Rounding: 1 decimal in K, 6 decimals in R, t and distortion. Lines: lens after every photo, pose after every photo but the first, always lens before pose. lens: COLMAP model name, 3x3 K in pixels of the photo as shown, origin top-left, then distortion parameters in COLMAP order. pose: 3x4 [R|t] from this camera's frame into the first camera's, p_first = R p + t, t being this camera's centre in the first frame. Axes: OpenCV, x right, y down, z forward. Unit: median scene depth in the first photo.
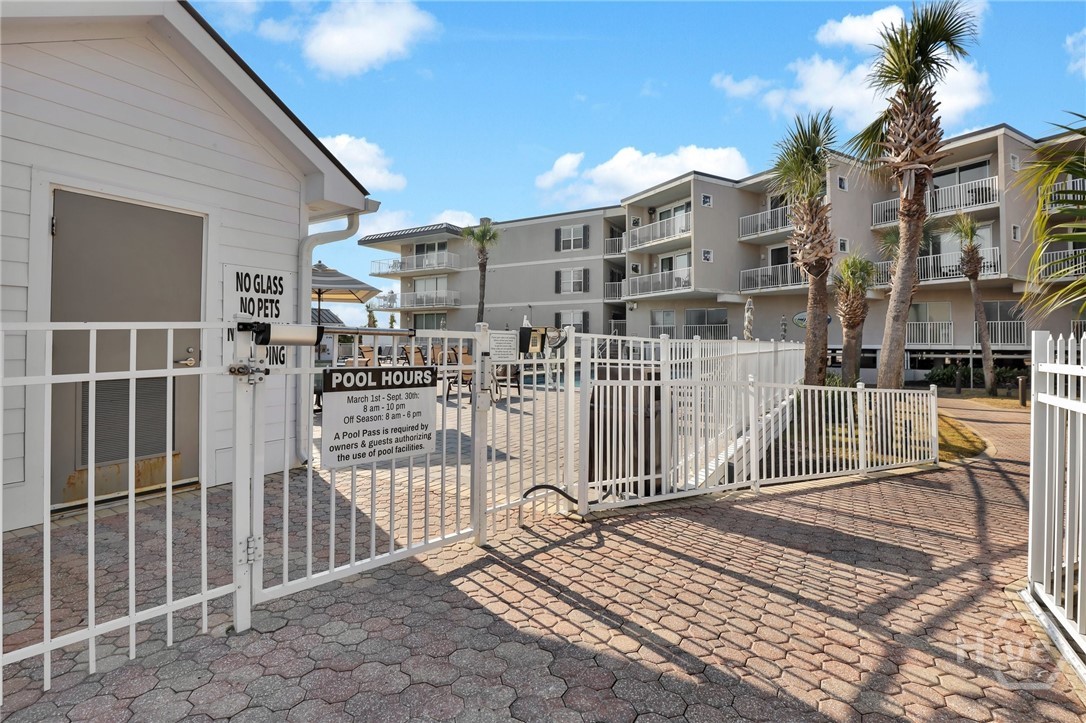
lens RADIAL K [[490.7, 0, 550.1], [0, 490.7, 360.5], [0, 0, 1]] dist [-0.040575, 0.008590]
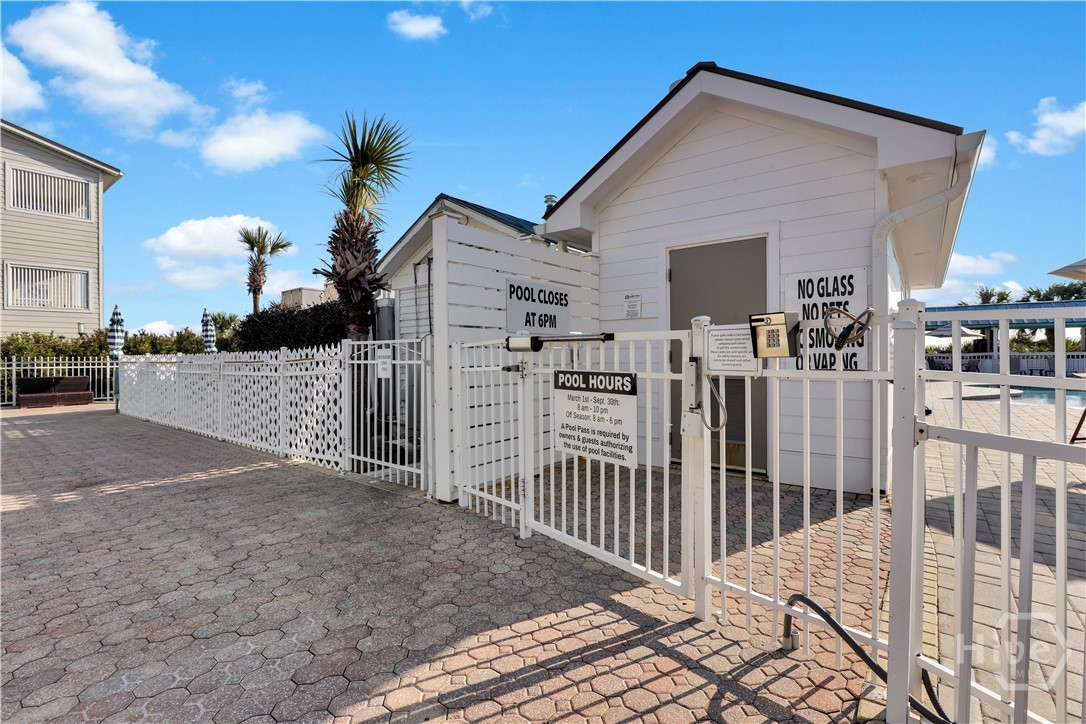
lens RADIAL K [[490.7, 0, 550.1], [0, 490.7, 361.0], [0, 0, 1]] dist [-0.040575, 0.008590]
pose [[-0.086688, 0.006820, -0.996212, 0.705912], [-0.023457, 0.999685, 0.008885, -0.015153], [0.995959, 0.024138, -0.086501, 0.959878]]
